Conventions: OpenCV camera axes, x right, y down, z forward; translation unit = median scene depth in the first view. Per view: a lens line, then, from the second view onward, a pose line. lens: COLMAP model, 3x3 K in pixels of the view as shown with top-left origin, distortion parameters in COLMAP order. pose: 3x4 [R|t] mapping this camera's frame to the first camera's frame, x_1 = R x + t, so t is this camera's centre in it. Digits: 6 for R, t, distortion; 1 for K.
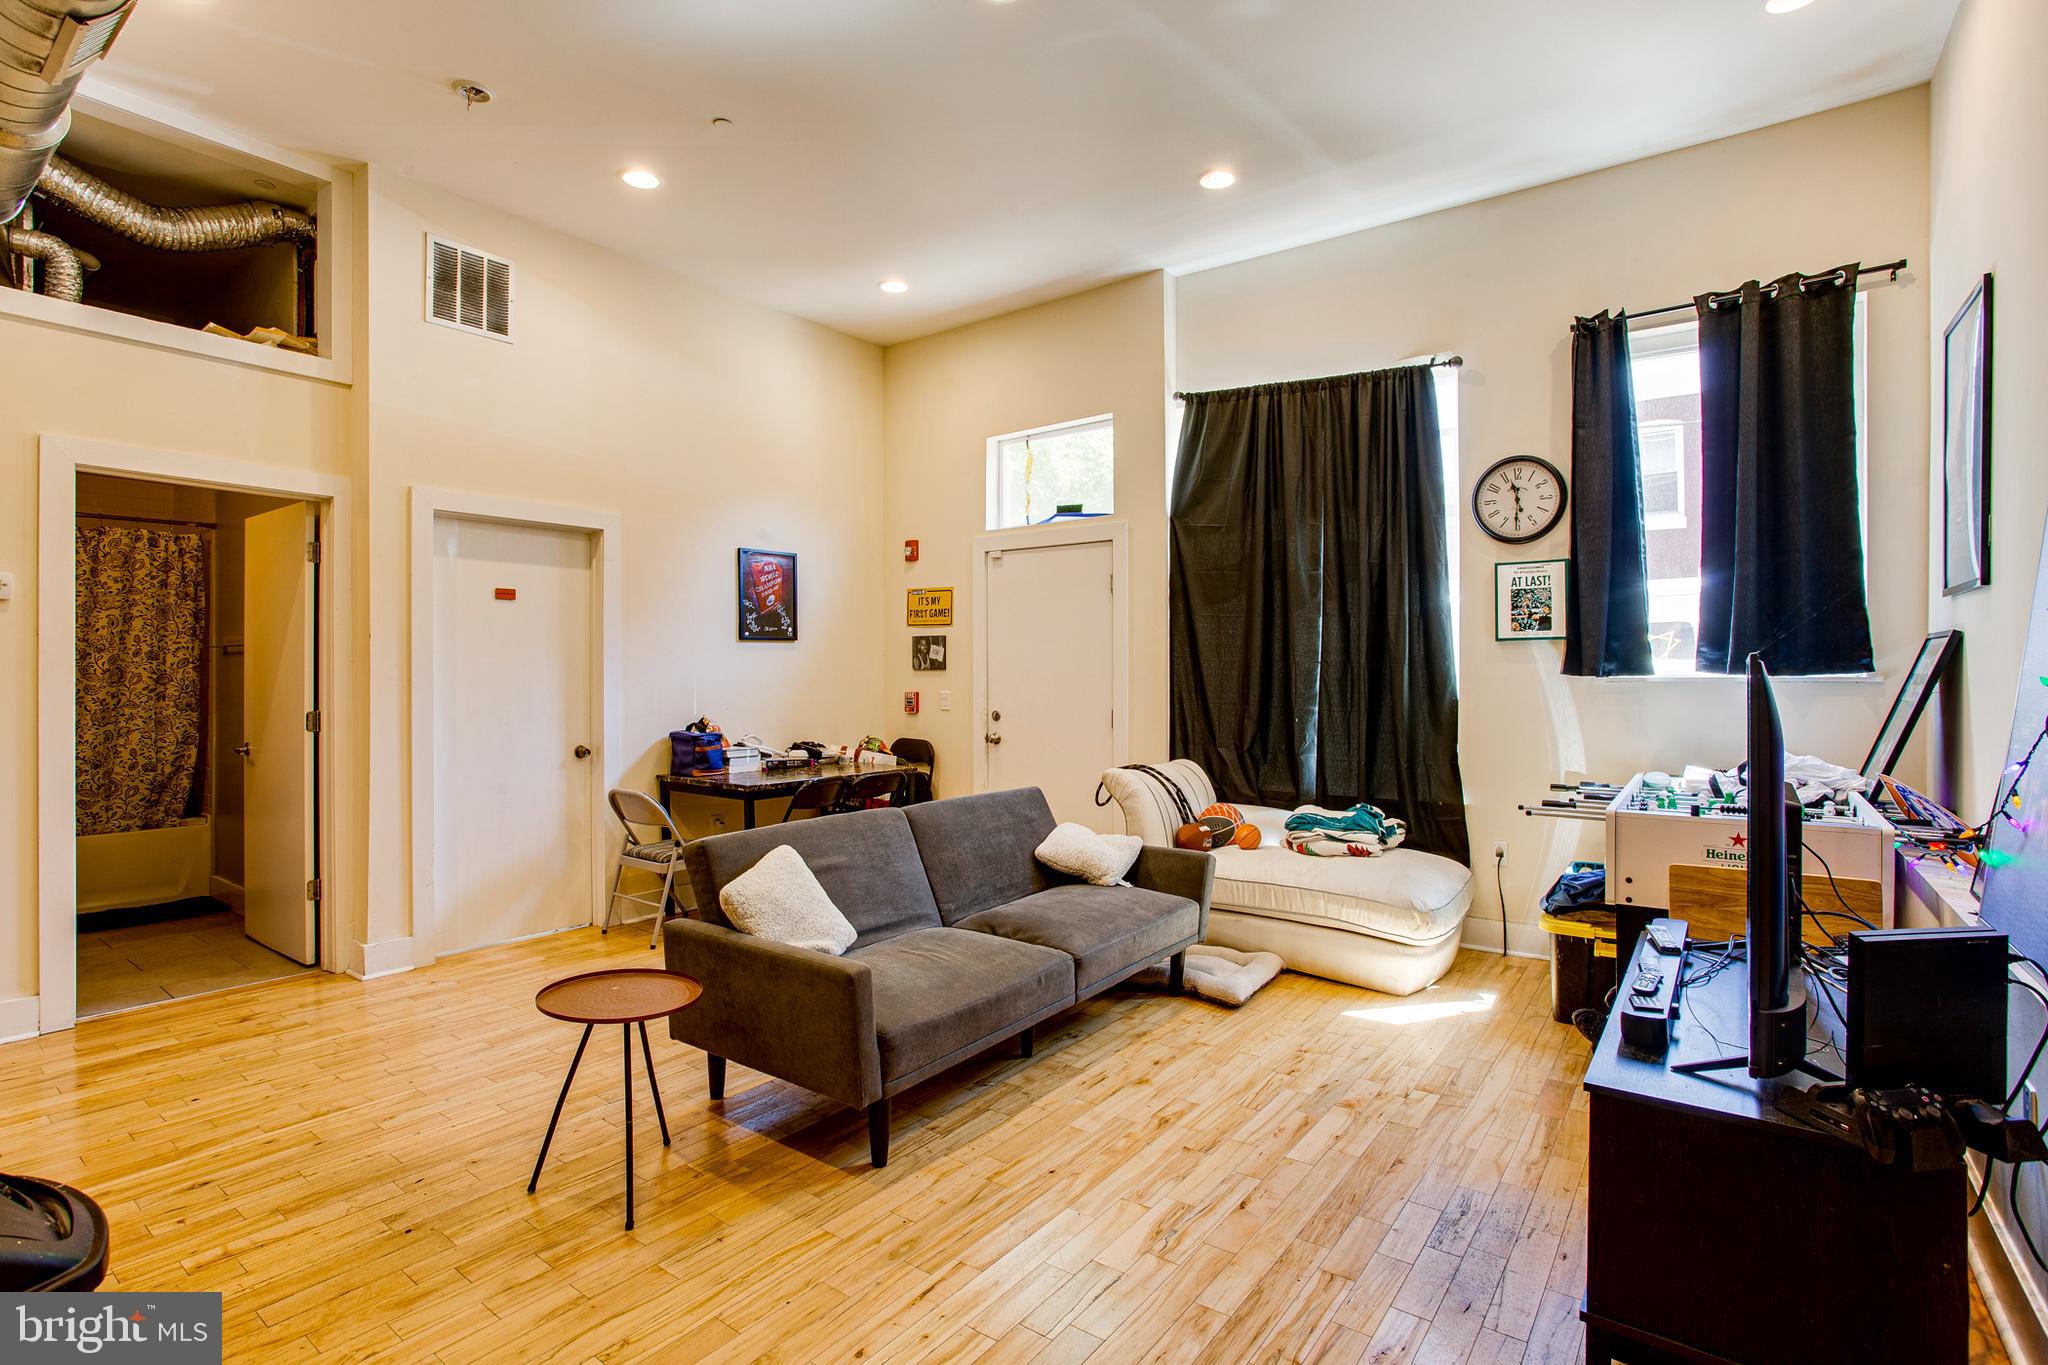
lens RADIAL K [[989.1, 0, 1019.4], [0, 989.1, 678.0], [0, 0, 1]] dist [-0.067548, 0.037742]
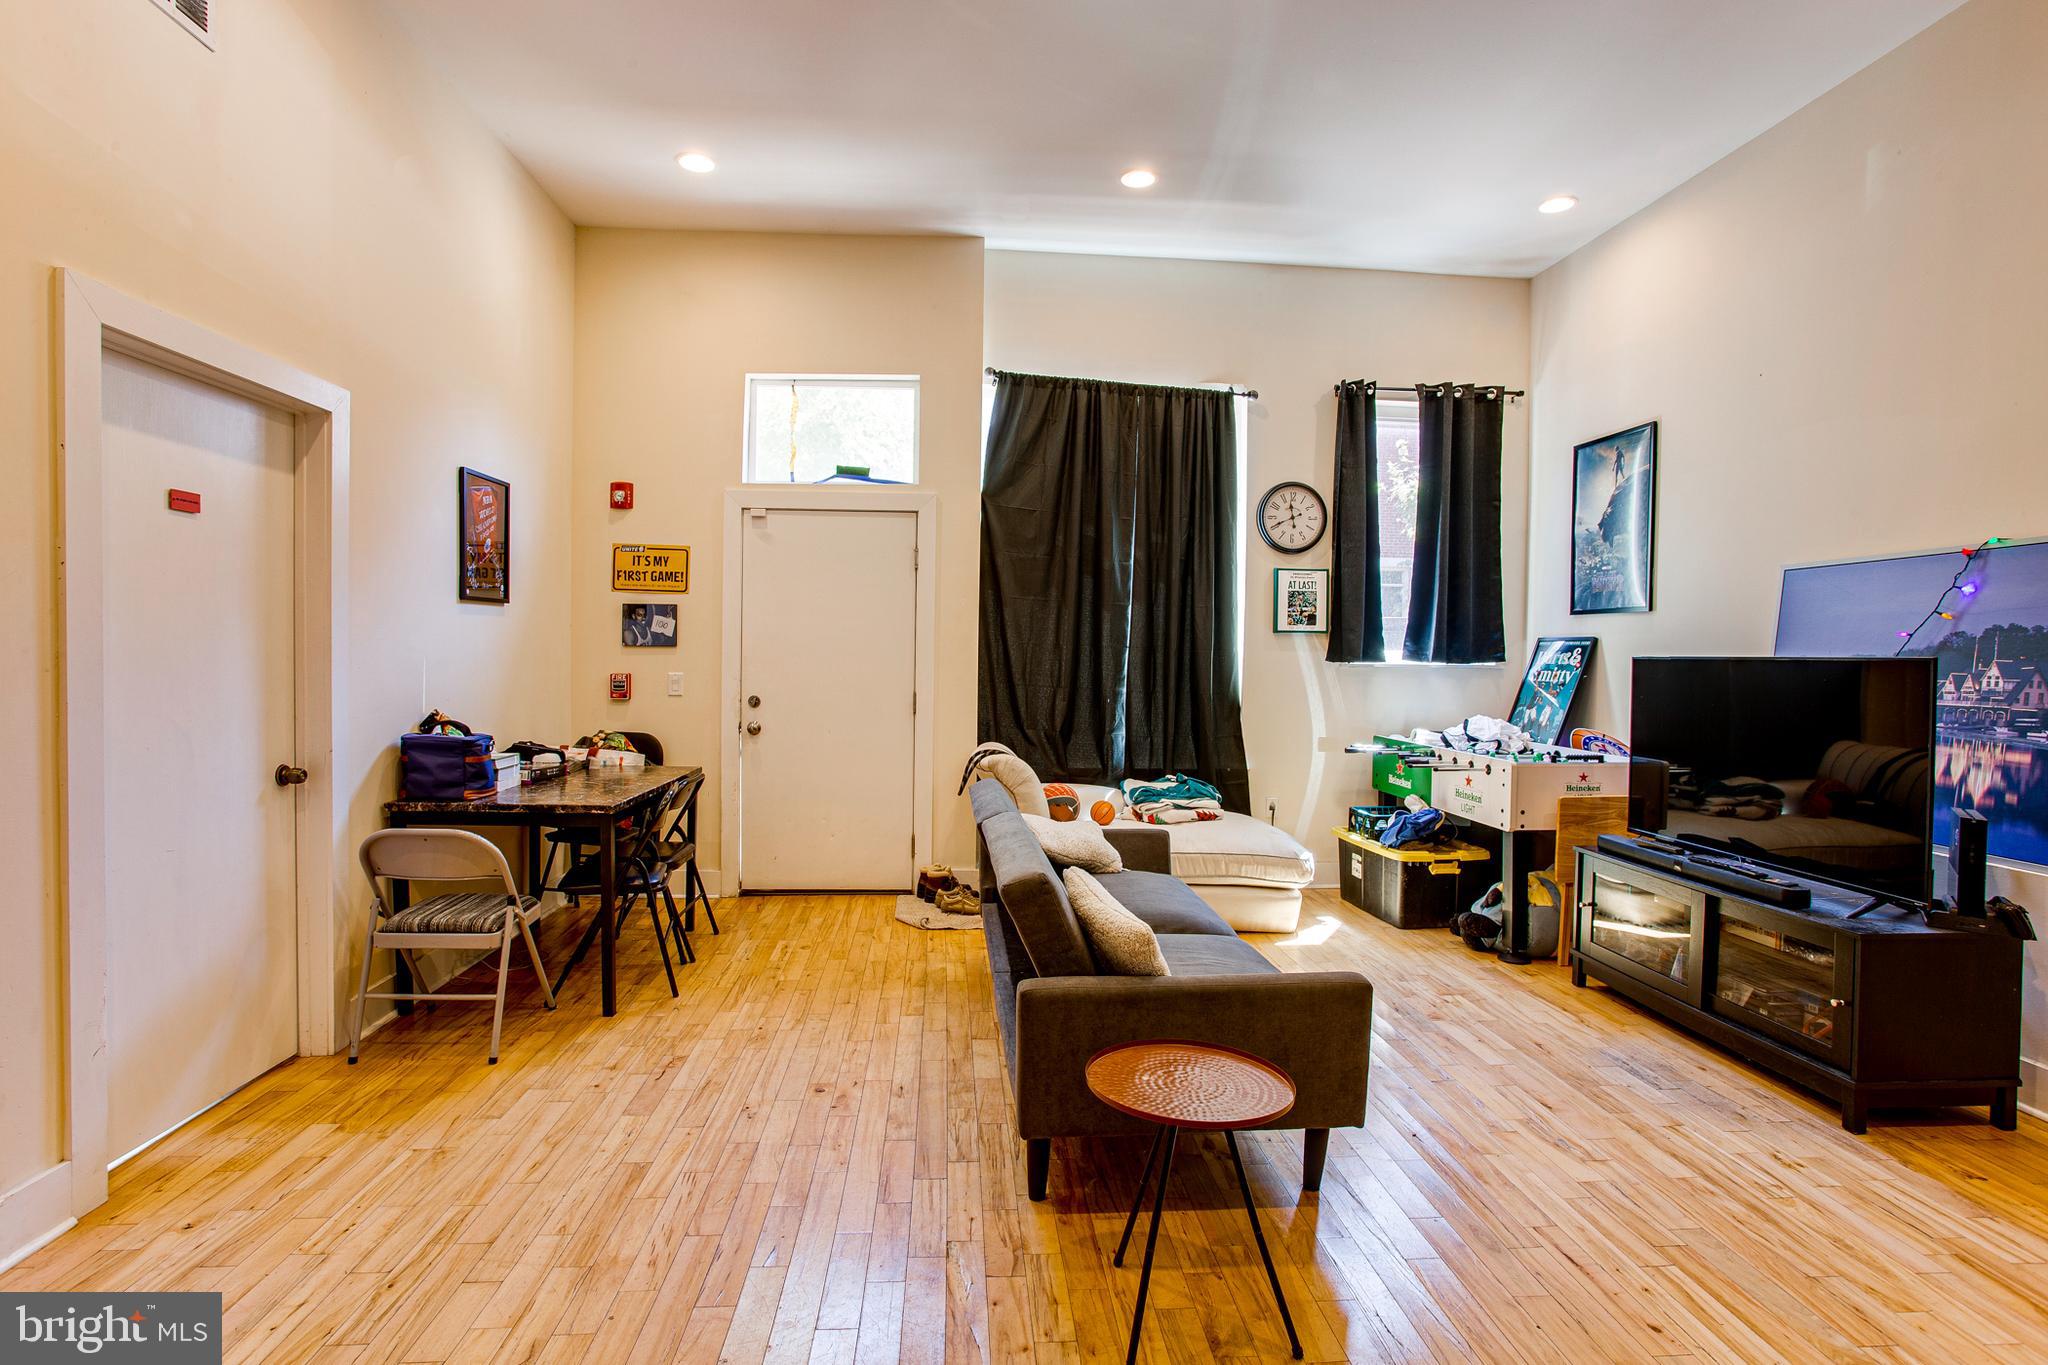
lens RADIAL K [[989.1, 0, 1019.4], [0, 989.1, 678.0], [0, 0, 1]] dist [-0.067548, 0.037742]
pose [[0.756388, -0.003721, 0.654112, -0.515816], [-0.011015, 0.999770, 0.018425, -0.000610], [-0.654030, -0.021142, 0.756173, 0.263959]]
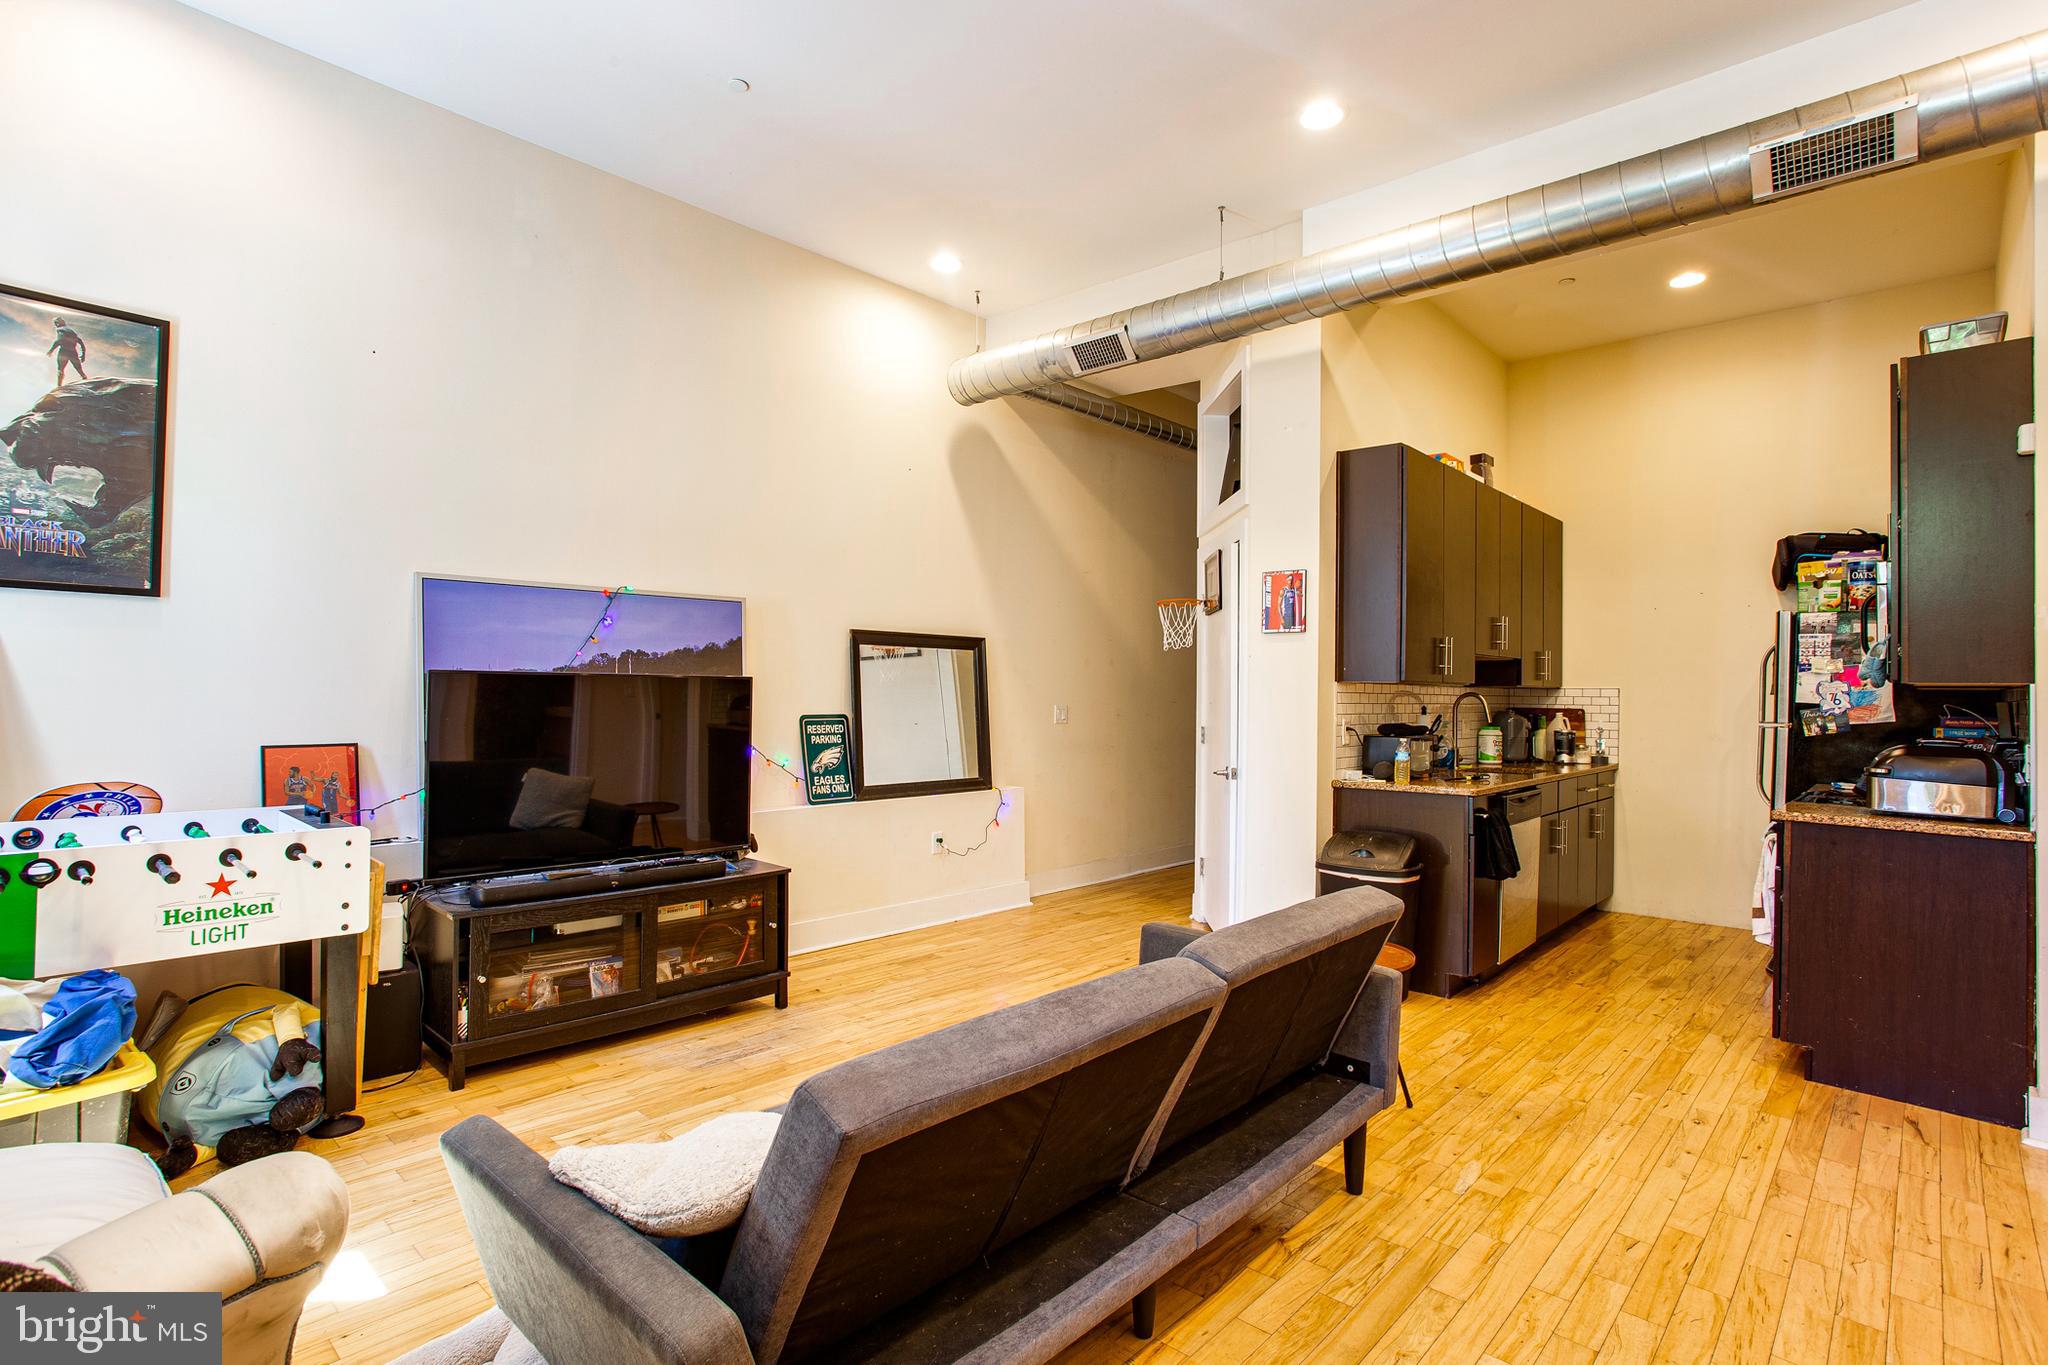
lens RADIAL K [[989.1, 0, 1019.4], [0, 989.1, 678.0], [0, 0, 1]] dist [-0.067548, 0.037742]
pose [[-0.993588, -0.013219, 0.112285, -0.067972], [-0.014340, 0.999855, -0.009185, -0.003613], [-0.112147, -0.010737, -0.993634, 1.163279]]
